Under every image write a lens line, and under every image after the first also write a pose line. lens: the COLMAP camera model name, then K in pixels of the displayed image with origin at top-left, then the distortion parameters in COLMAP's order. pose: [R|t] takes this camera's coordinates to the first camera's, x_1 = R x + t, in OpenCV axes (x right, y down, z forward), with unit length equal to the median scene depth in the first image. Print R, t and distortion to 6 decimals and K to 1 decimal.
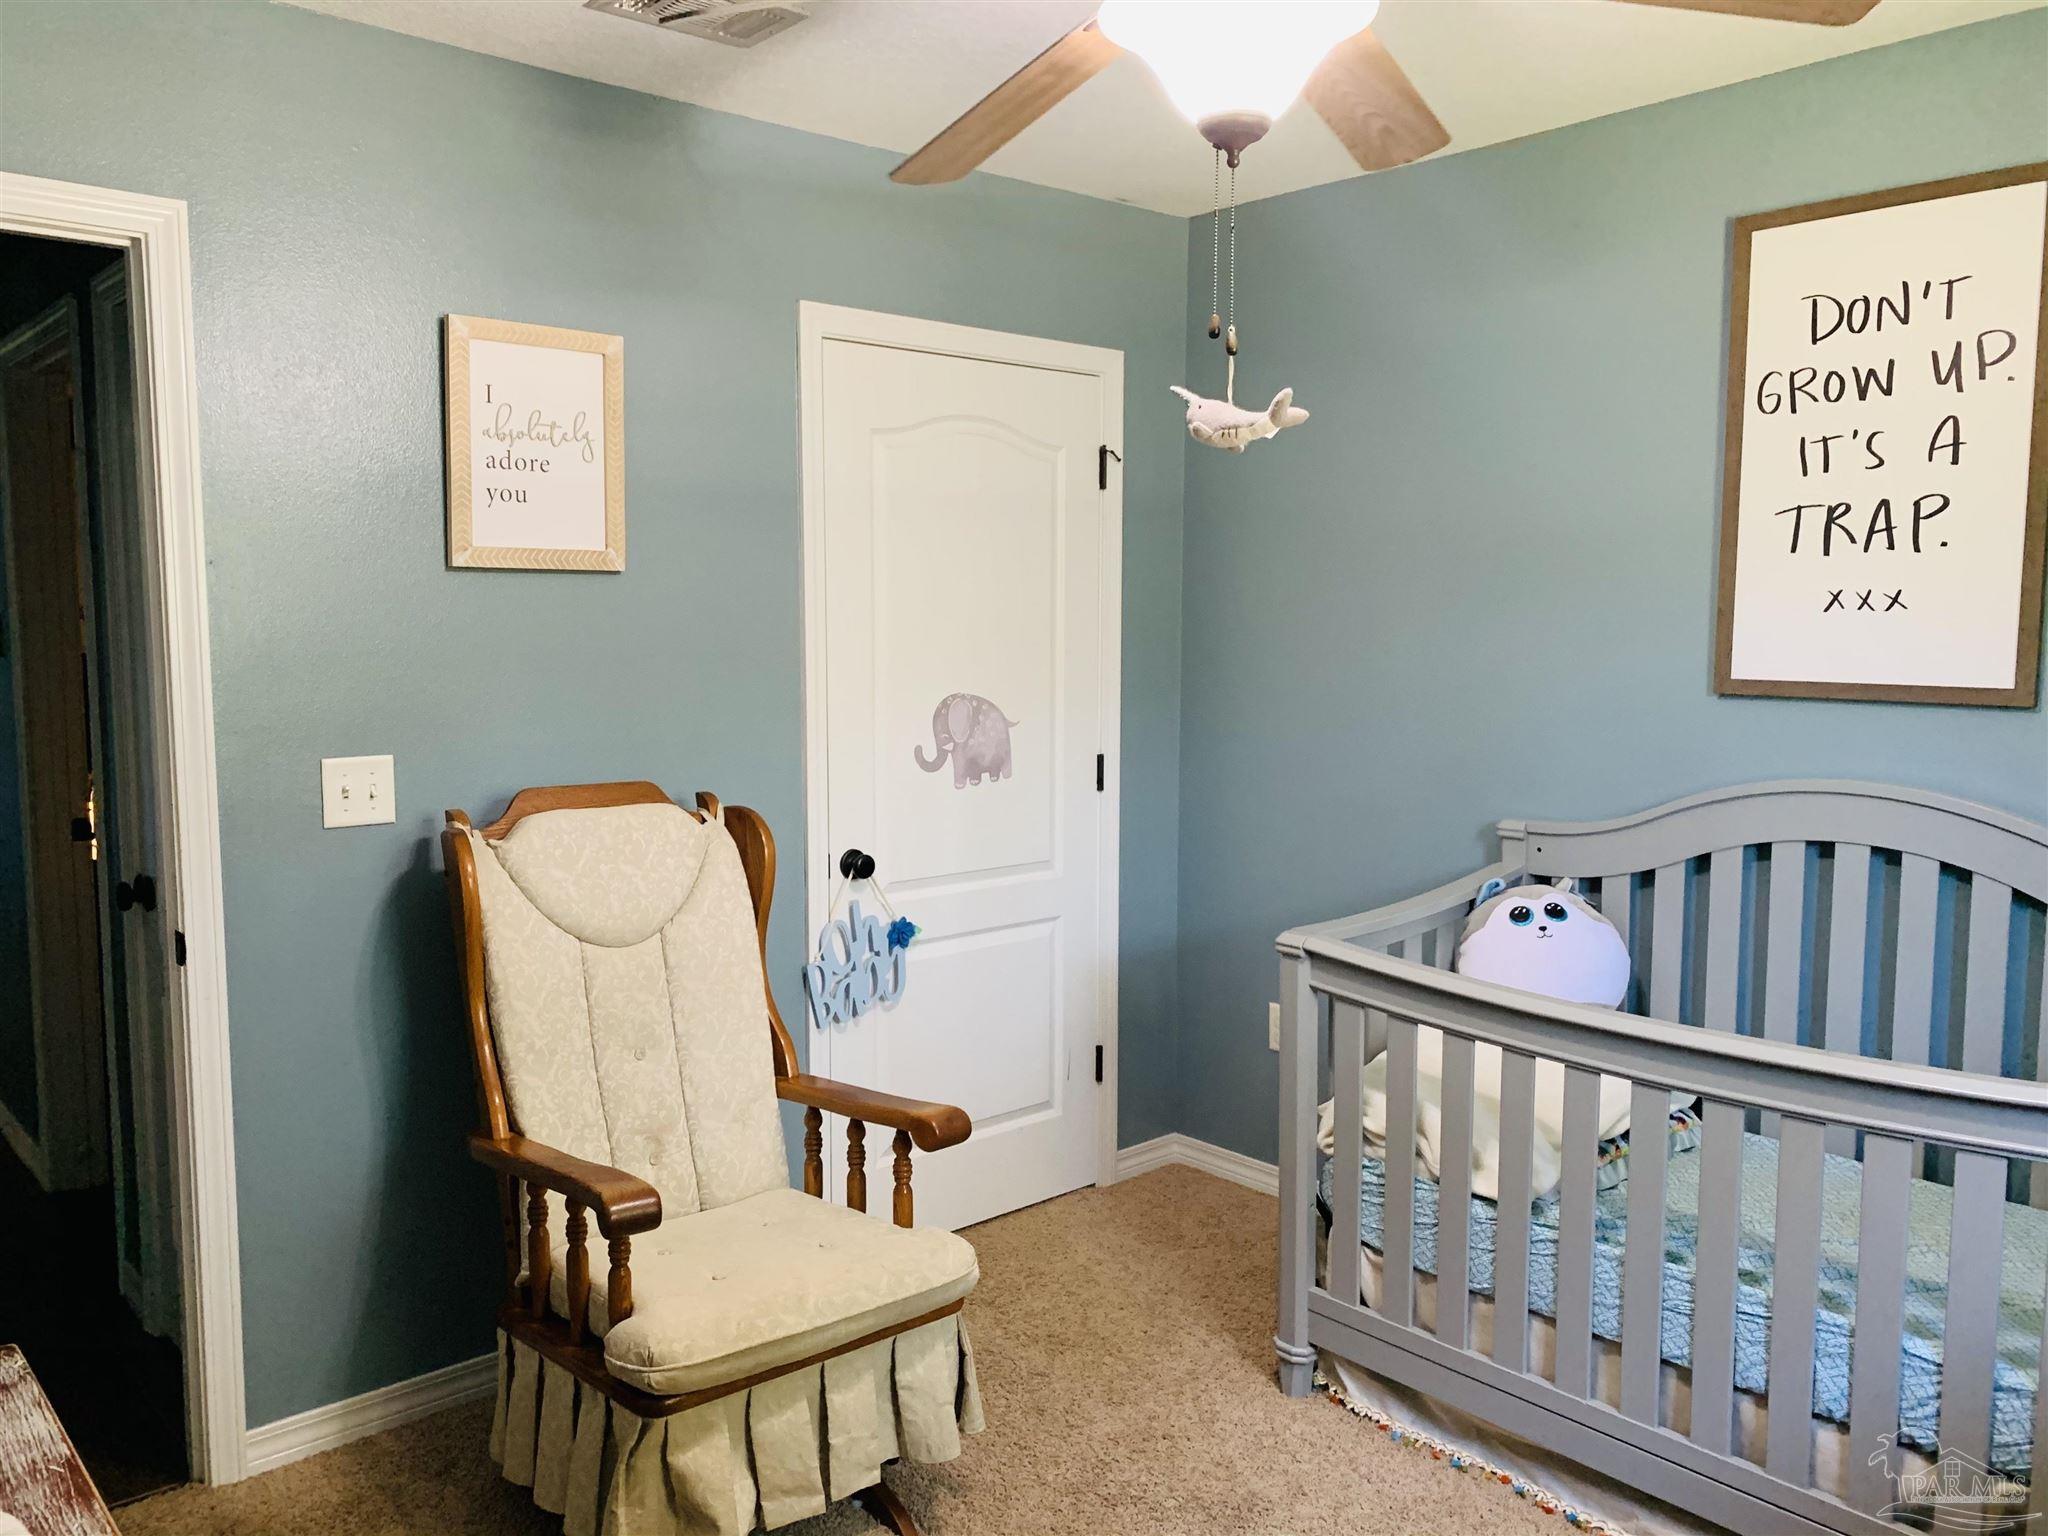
lens RADIAL K [[1559.5, 0, 1010.6], [0, 1559.5, 752.9], [0, 0, 1]] dist [0.032553, -0.040138]
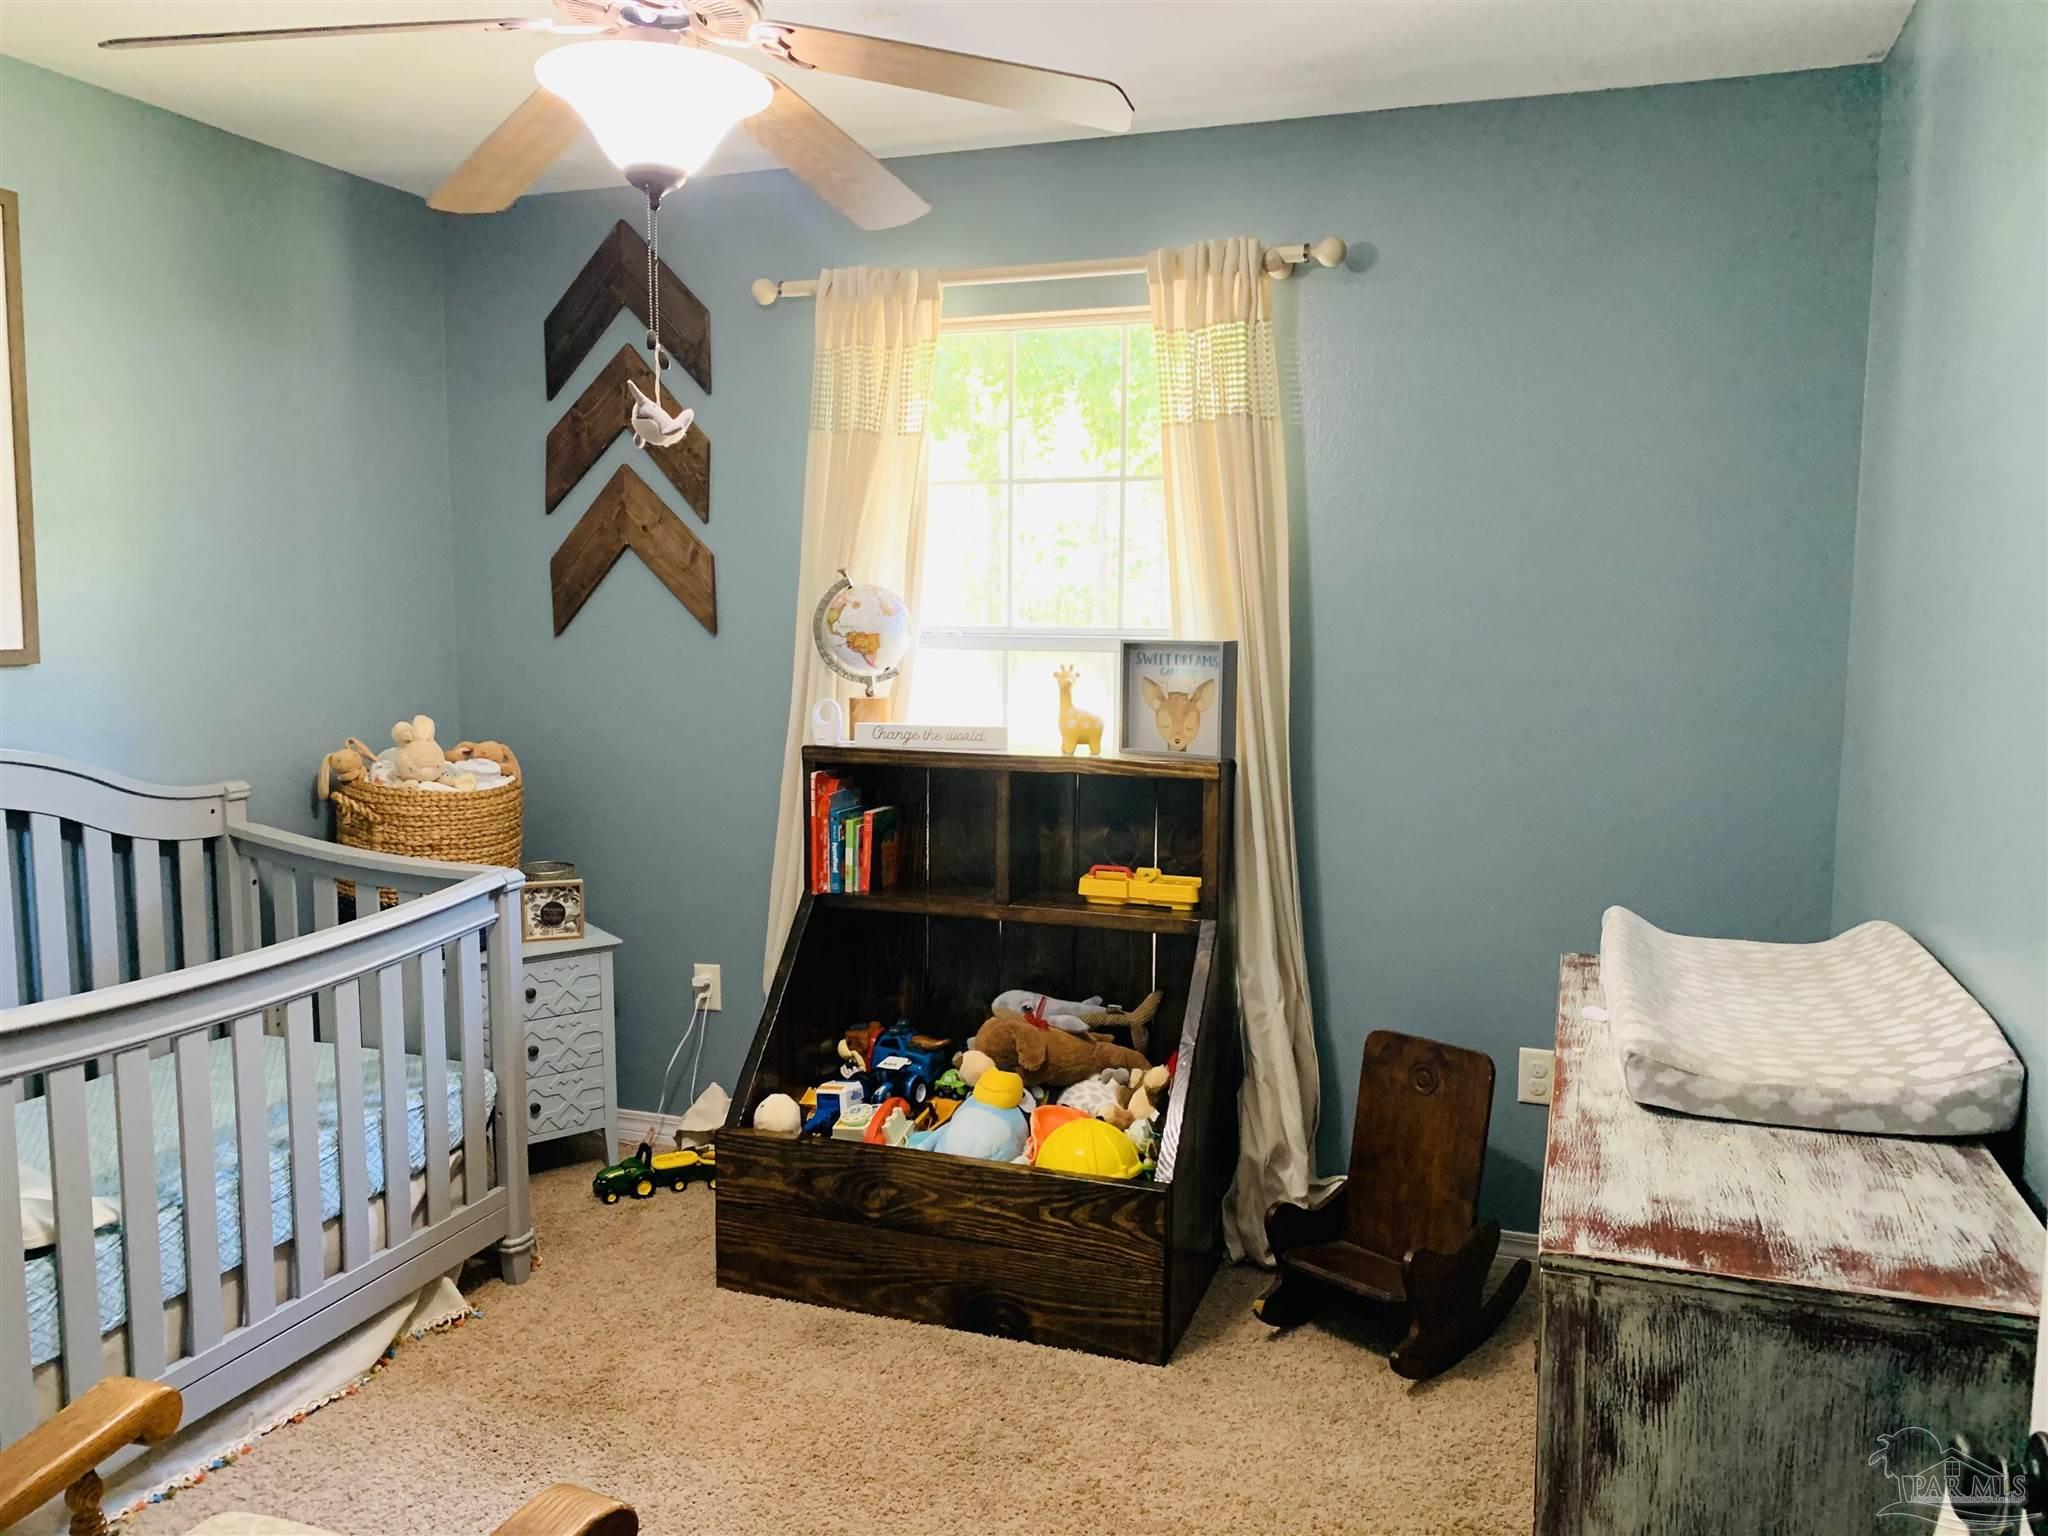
lens RADIAL K [[1559.5, 0, 1010.6], [0, 1559.5, 752.9], [0, 0, 1]] dist [0.032553, -0.040138]
pose [[-0.473094, -0.089166, 0.876488, -0.760300], [0.072367, 0.987570, 0.139527, -0.081993], [-0.878035, 0.129438, -0.460761, 0.976136]]
